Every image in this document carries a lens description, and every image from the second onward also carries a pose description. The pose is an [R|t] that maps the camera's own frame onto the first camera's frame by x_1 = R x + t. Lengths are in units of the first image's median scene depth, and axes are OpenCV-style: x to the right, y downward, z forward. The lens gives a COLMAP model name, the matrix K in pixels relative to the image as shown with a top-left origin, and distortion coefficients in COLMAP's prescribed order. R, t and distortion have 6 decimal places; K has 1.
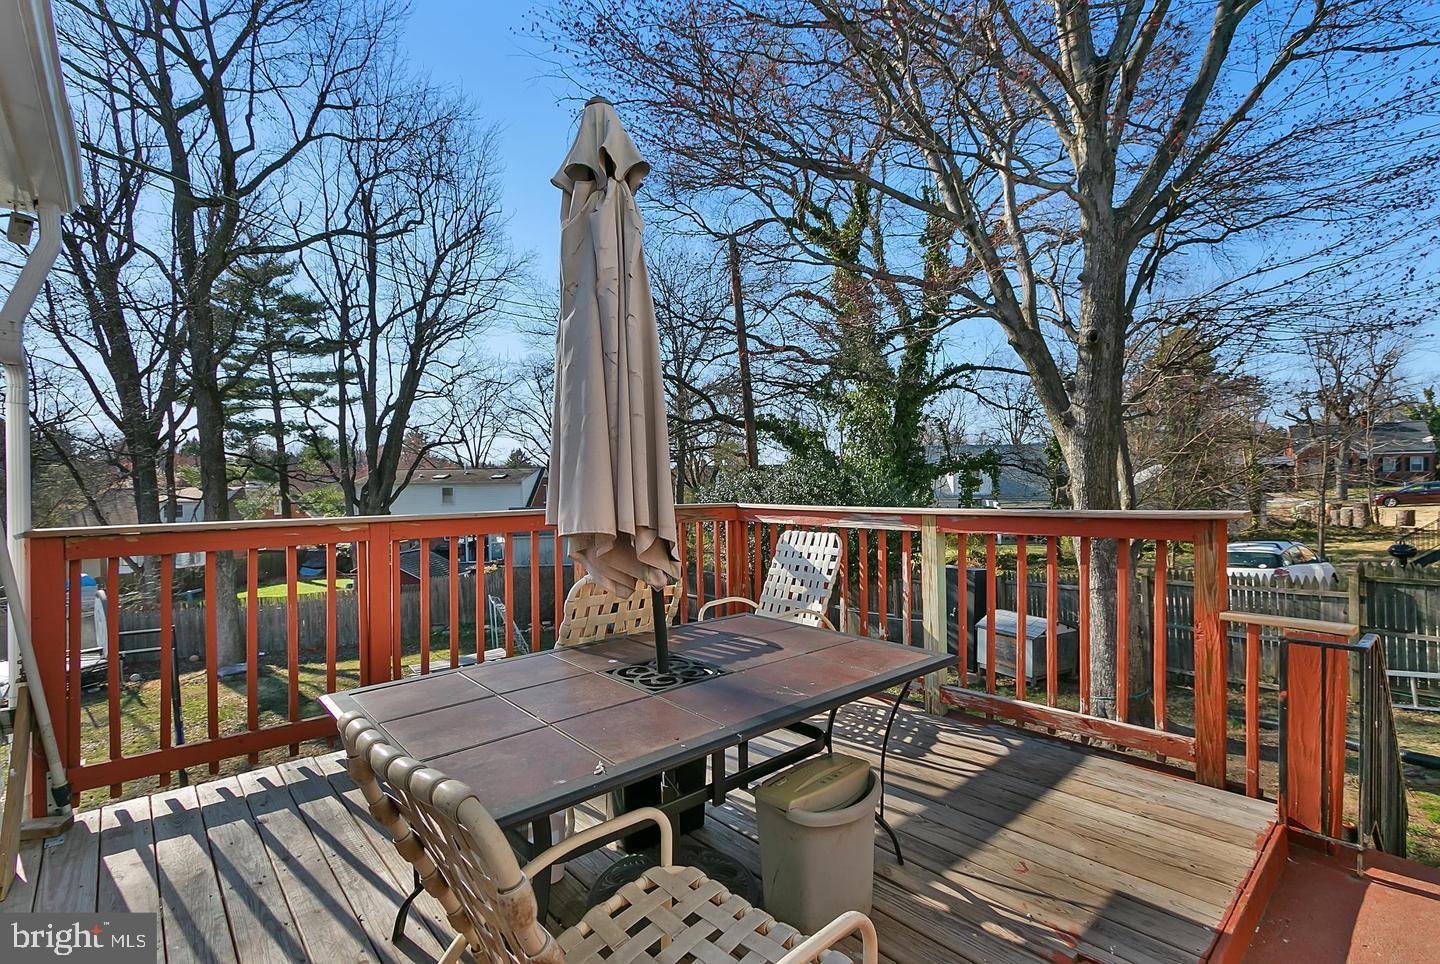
lens RADIAL K [[665.9, 0, 720.2], [0, 665.9, 491.6], [0, 0, 1]] dist [0.003783, -0.000312]
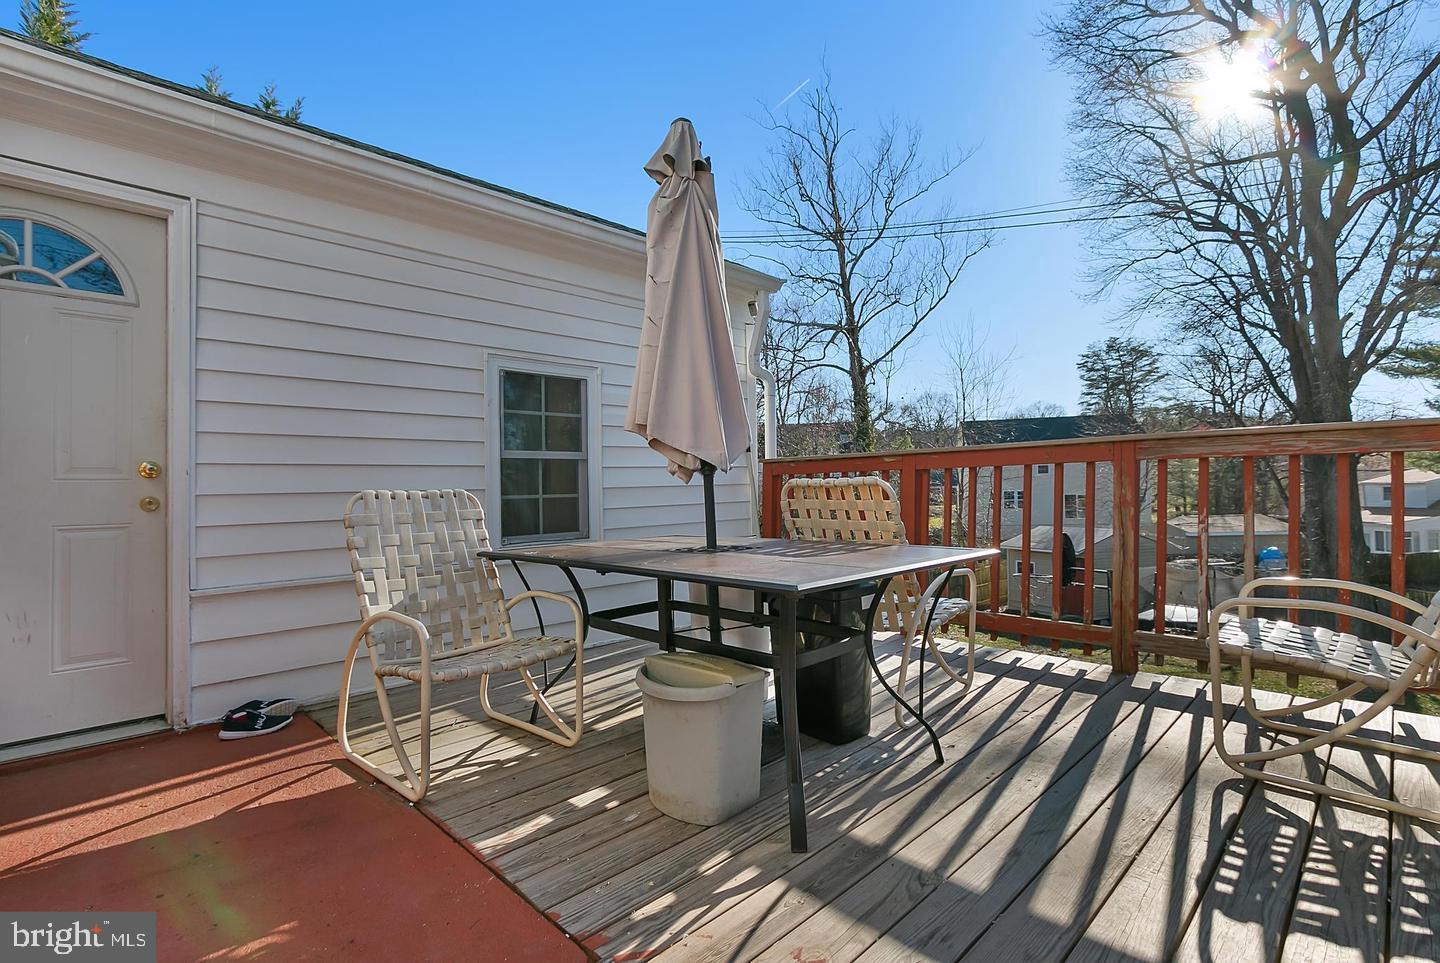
lens RADIAL K [[665.9, 0, 720.1], [0, 665.9, 483.6], [0, 0, 1]] dist [0.003783, -0.000312]
pose [[0.053550, 0.006874, -0.998541, 0.688584], [0.003471, 0.999969, 0.007070, 0.096041], [0.998559, -0.003844, 0.053525, 0.597949]]
